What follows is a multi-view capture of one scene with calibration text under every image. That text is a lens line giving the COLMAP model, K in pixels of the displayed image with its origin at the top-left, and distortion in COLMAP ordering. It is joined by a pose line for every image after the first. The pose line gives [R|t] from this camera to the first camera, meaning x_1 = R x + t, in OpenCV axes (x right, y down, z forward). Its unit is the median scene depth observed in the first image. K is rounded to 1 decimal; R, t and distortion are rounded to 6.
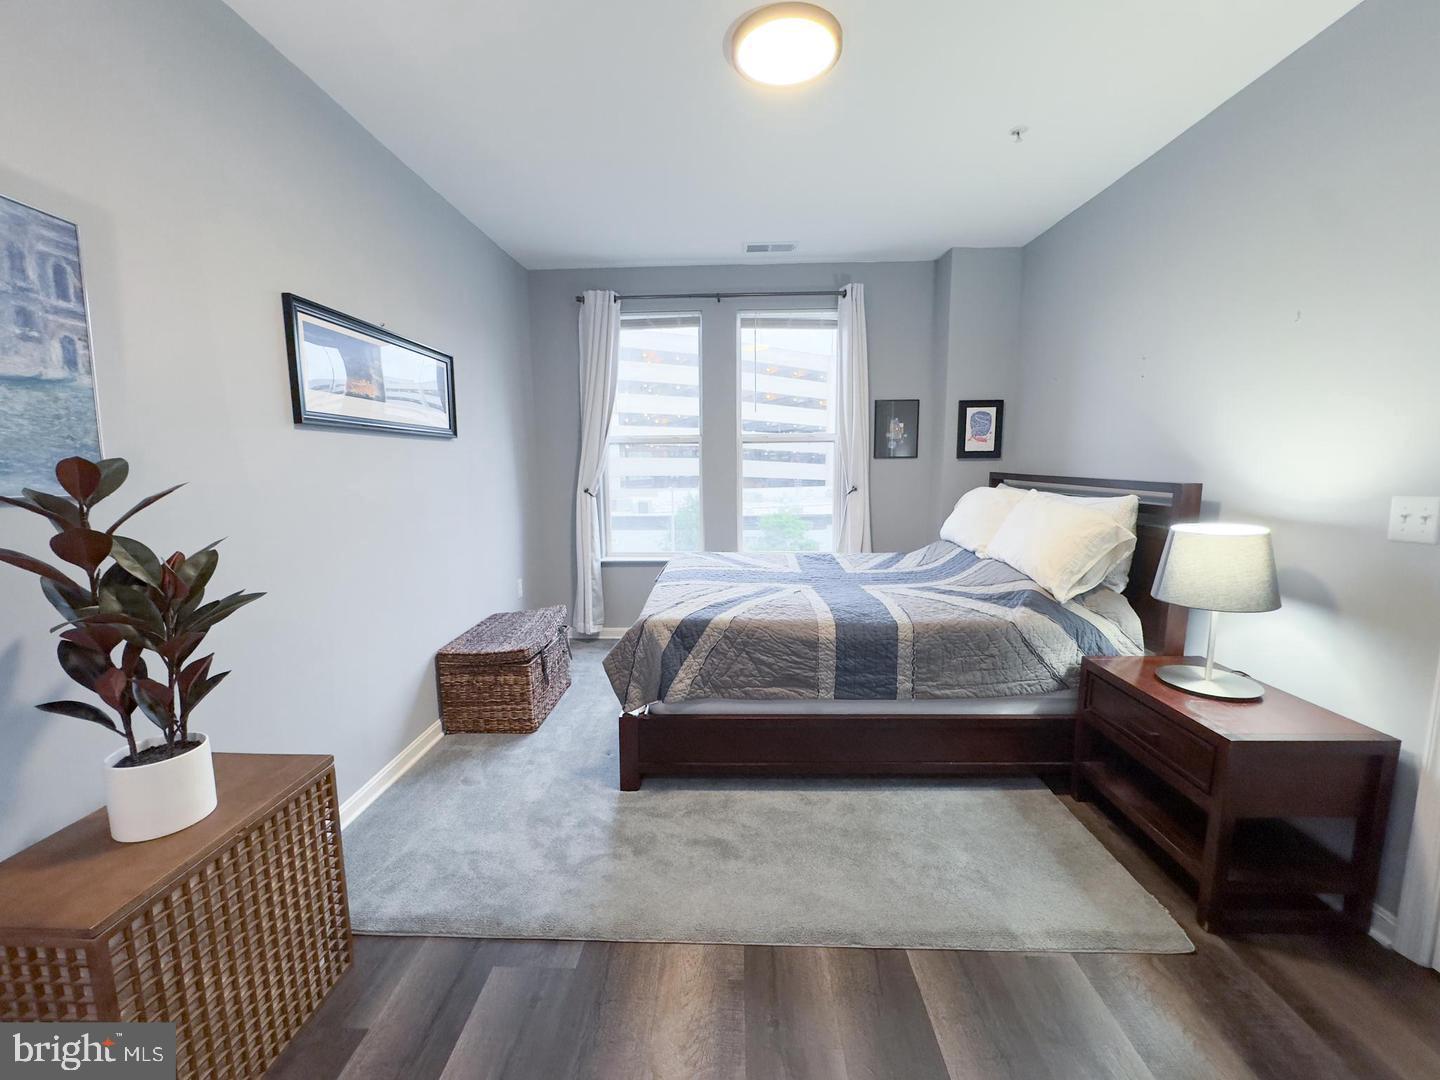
lens RADIAL K [[576.3, 0, 718.6], [0, 576.3, 536.3], [0, 0, 1]] dist [-0.002642, 0.000025]
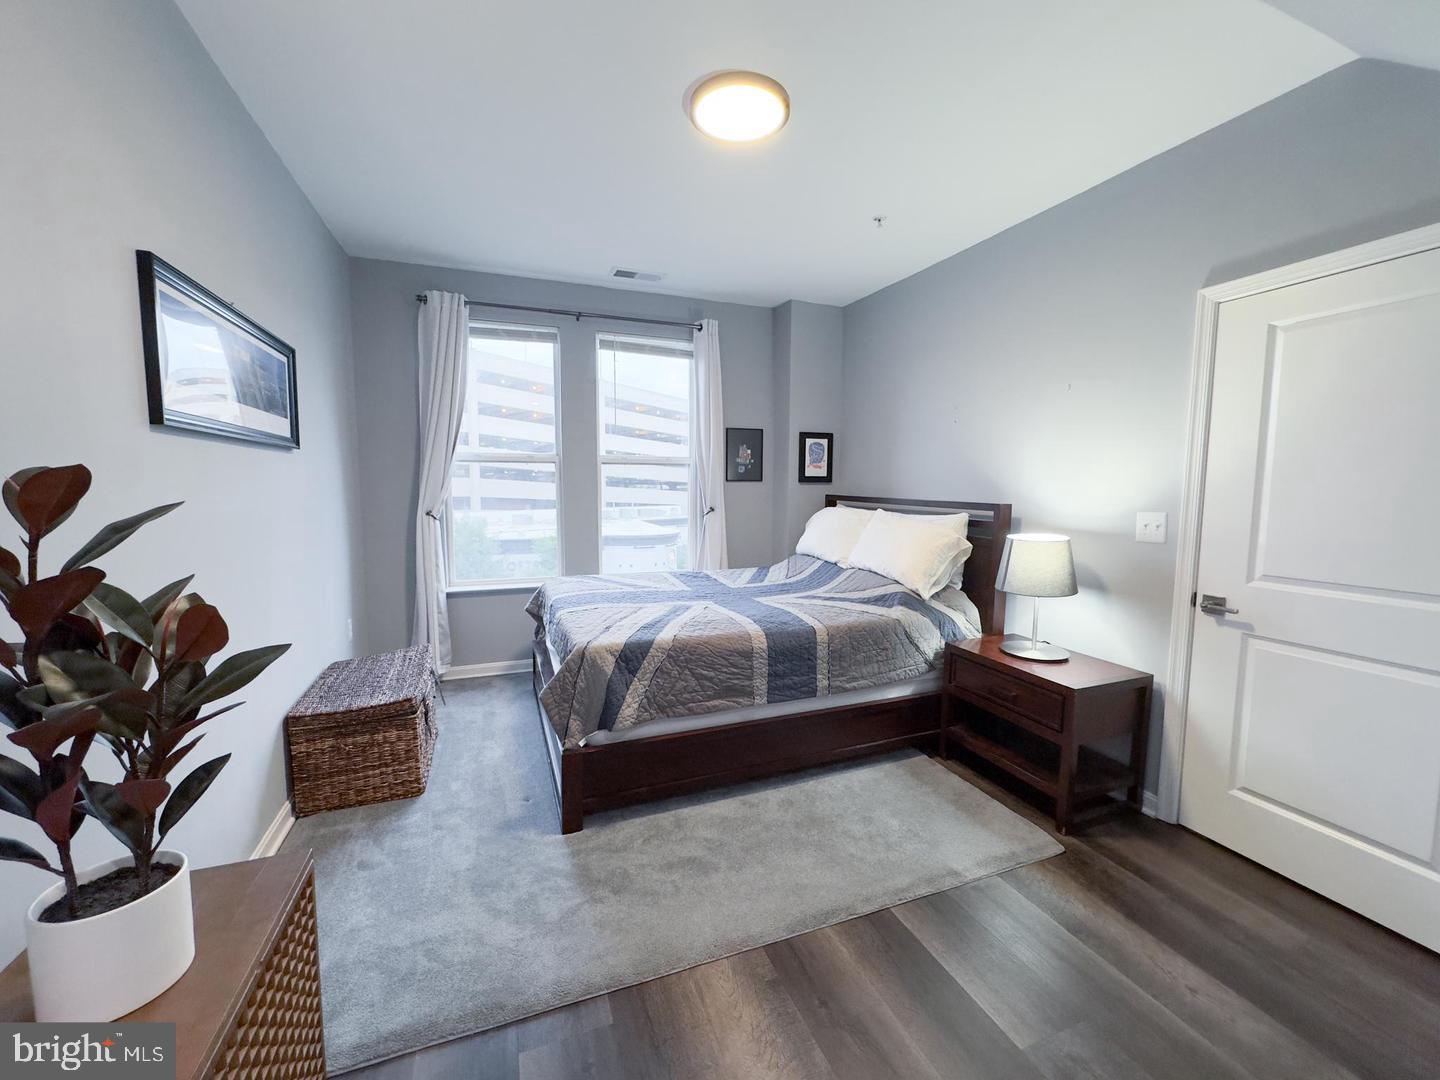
lens RADIAL K [[576.3, 0, 718.6], [0, 576.3, 536.3], [0, 0, 1]] dist [-0.002642, 0.000025]
pose [[0.920955, -0.022130, 0.389040, -0.294107], [0.036576, 0.998888, -0.029763, -0.001642], [-0.387948, 0.041640, 0.920740, 0.029283]]
